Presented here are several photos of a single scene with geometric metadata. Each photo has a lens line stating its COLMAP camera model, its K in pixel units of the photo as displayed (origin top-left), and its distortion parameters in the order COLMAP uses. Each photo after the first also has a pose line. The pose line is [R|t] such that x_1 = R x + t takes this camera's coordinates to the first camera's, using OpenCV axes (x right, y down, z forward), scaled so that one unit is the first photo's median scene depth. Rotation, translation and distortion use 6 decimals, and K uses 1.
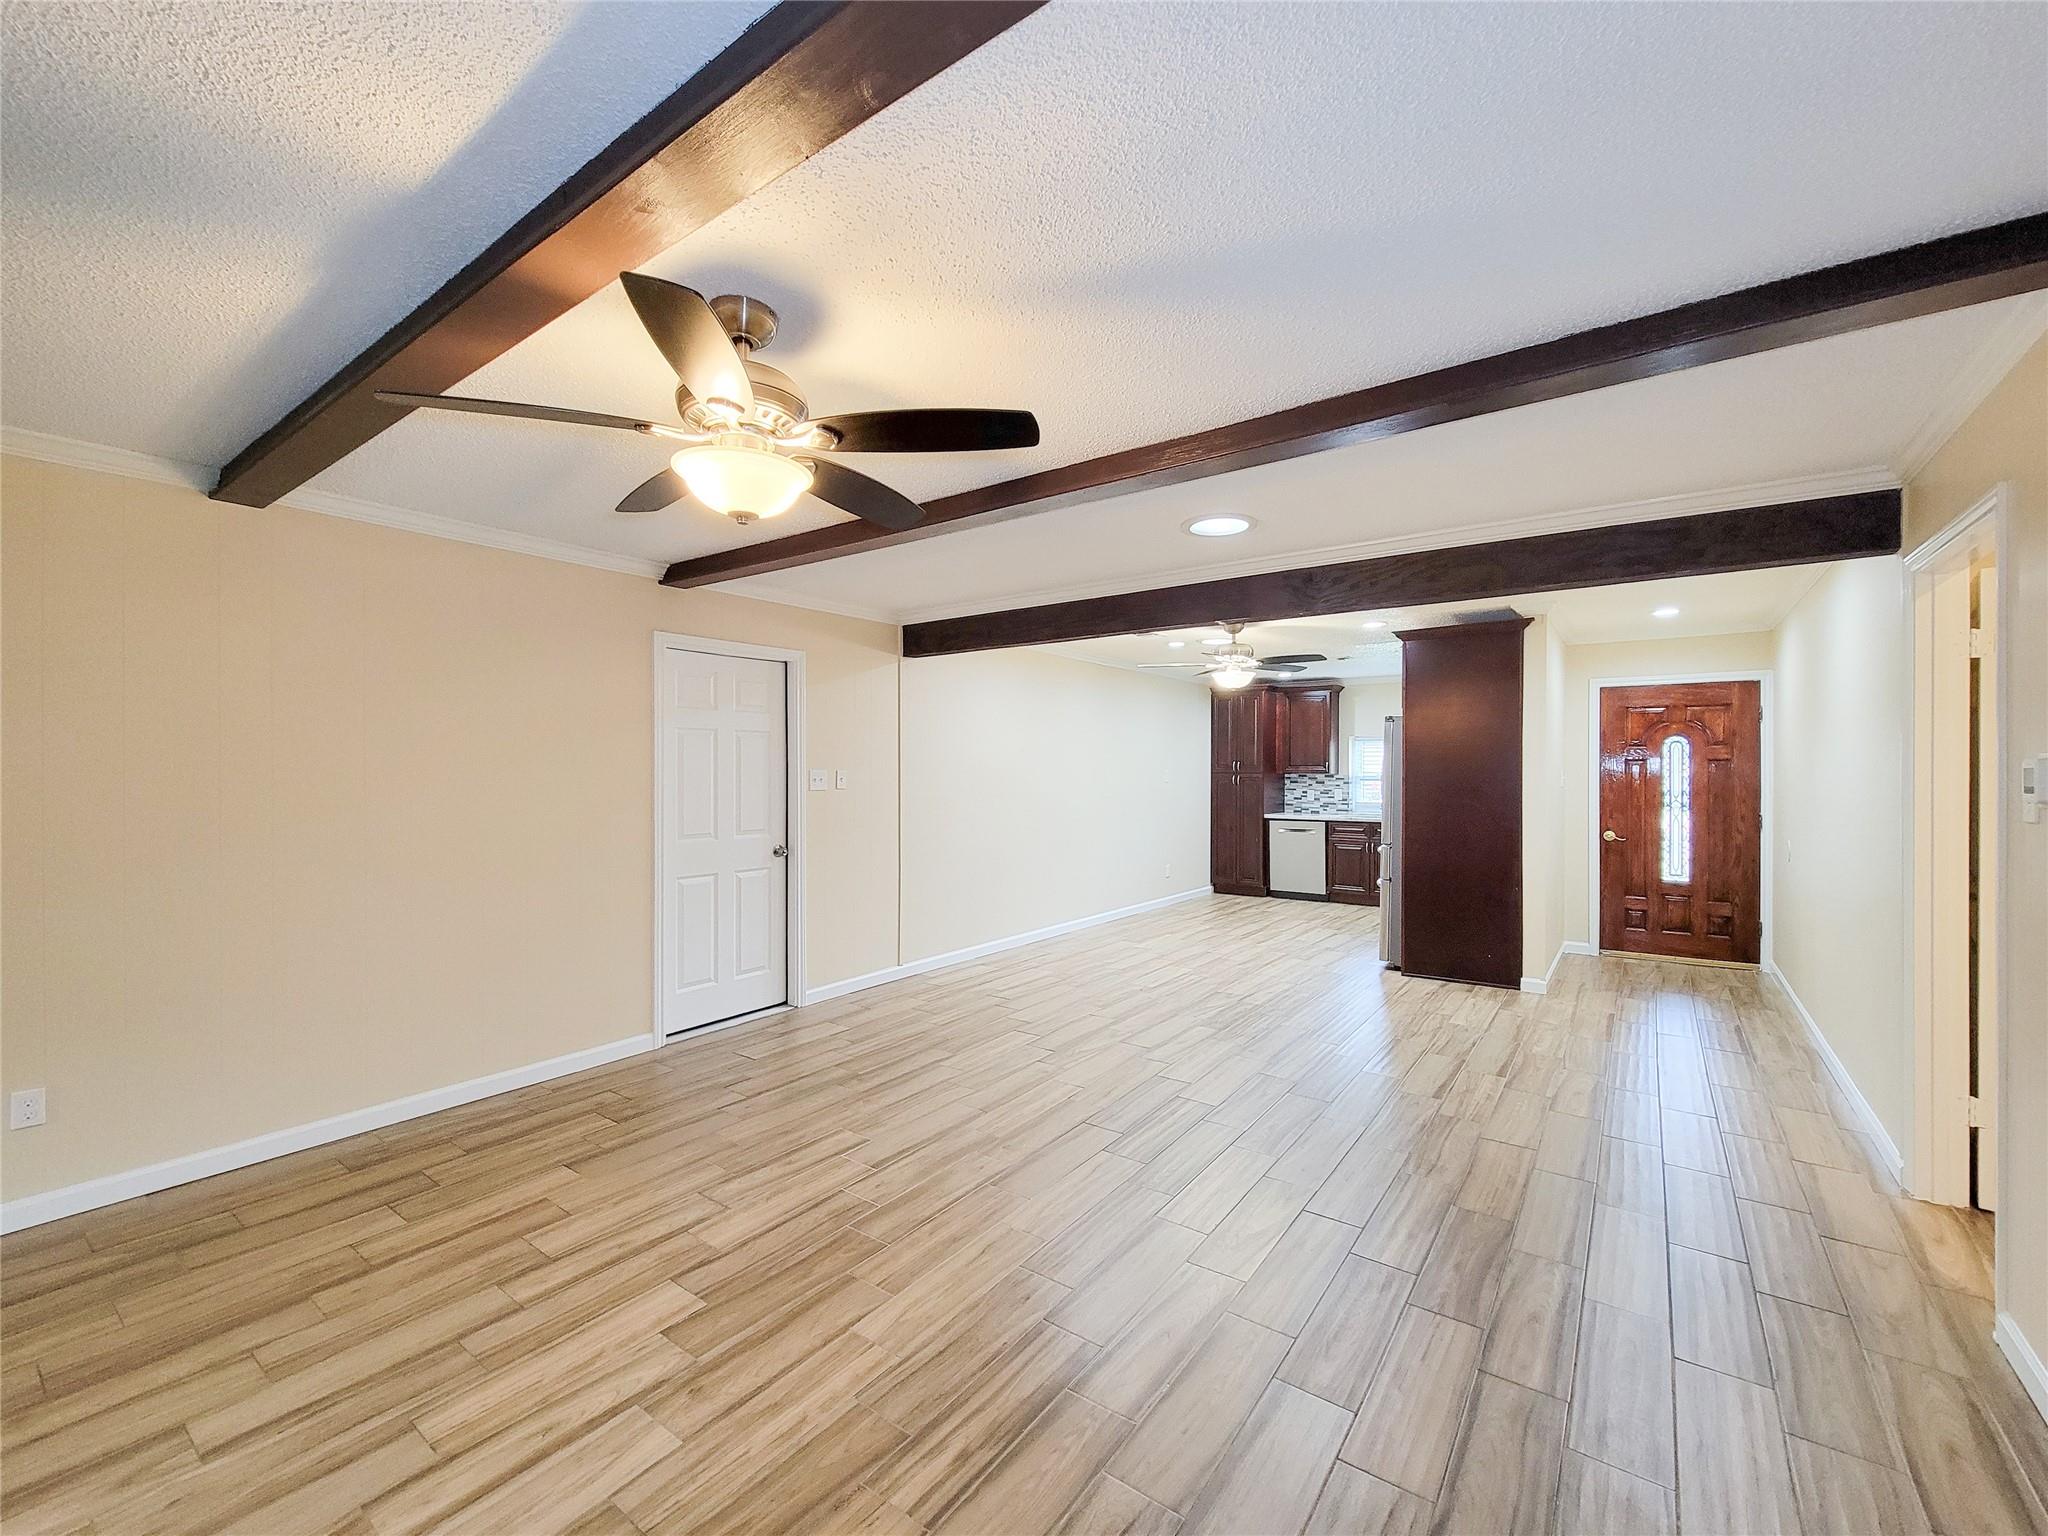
lens RADIAL K [[862.9, 0, 1001.4], [0, 862.9, 773.2], [0, 0, 1]] dist [-0.001593, -0.000418]
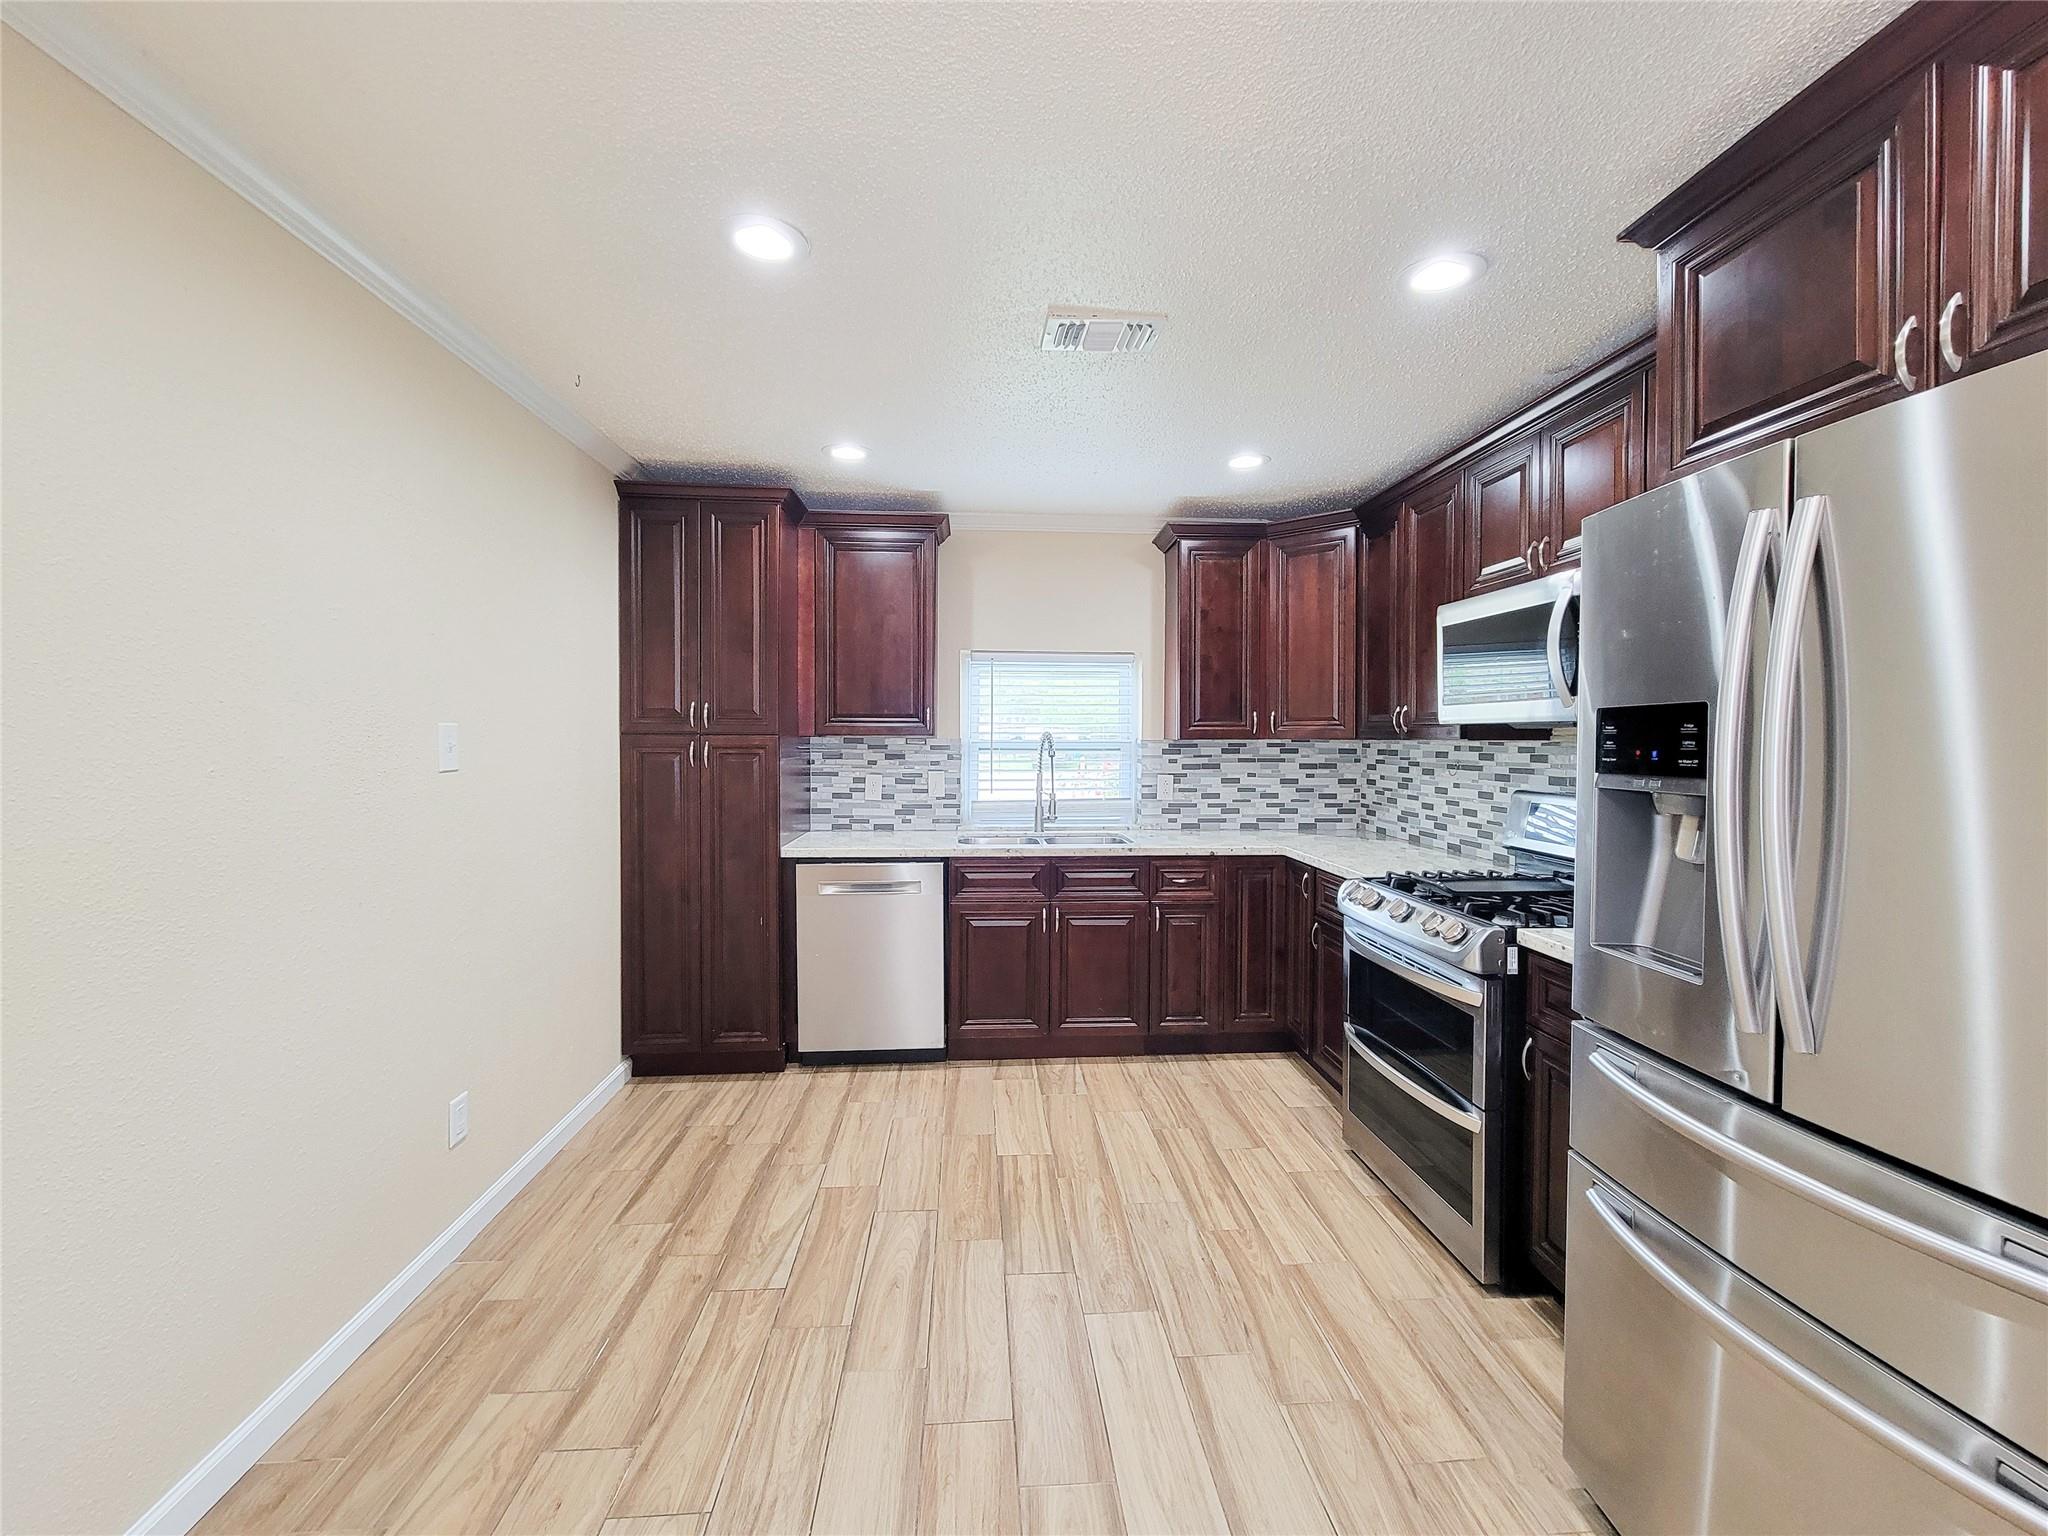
lens RADIAL K [[853.2, 0, 1012.5], [0, 853.2, 749.7], [0, 0, 1]] dist [-0.001114, -0.003821]
pose [[0.763290, -0.012643, 0.645932, 0.155249], [0.001894, 0.999848, 0.017333, 0.000208], [-0.646053, -0.012007, 0.763198, 0.698111]]
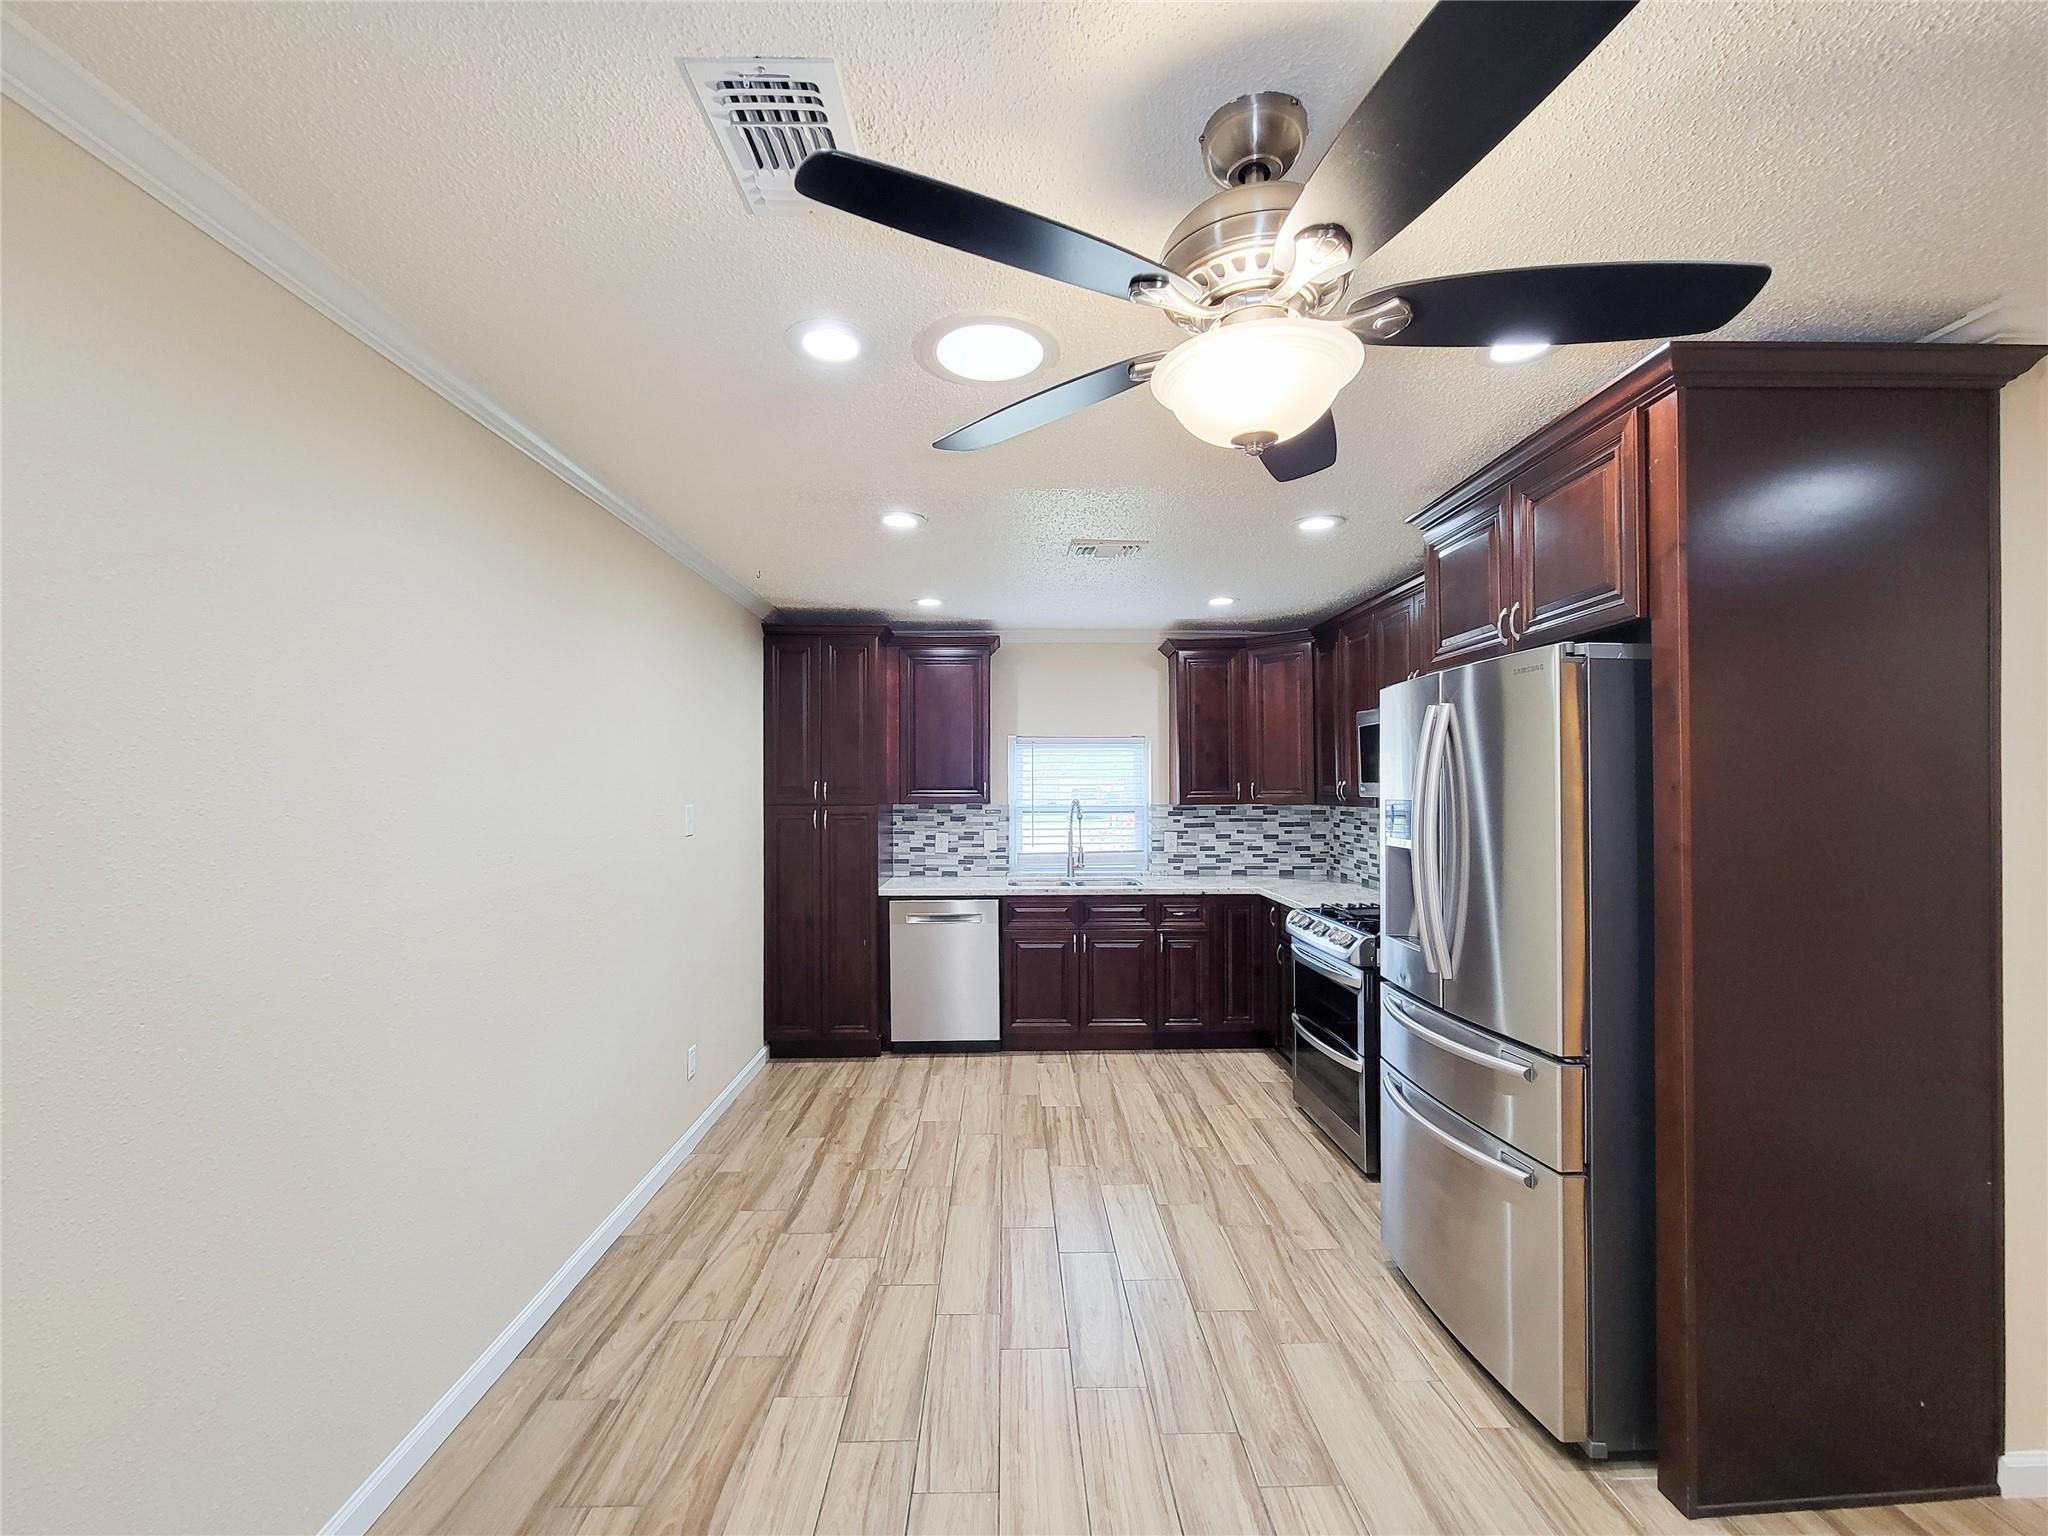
lens RADIAL K [[862.9, 0, 1001.4], [0, 862.9, 773.2], [0, 0, 1]] dist [-0.001593, -0.000418]
pose [[0.796259, 0.002122, 0.604953, 0.066317], [0.008800, 0.999847, -0.015091, -0.010470], [-0.604892, 0.017340, 0.796118, 0.595444]]
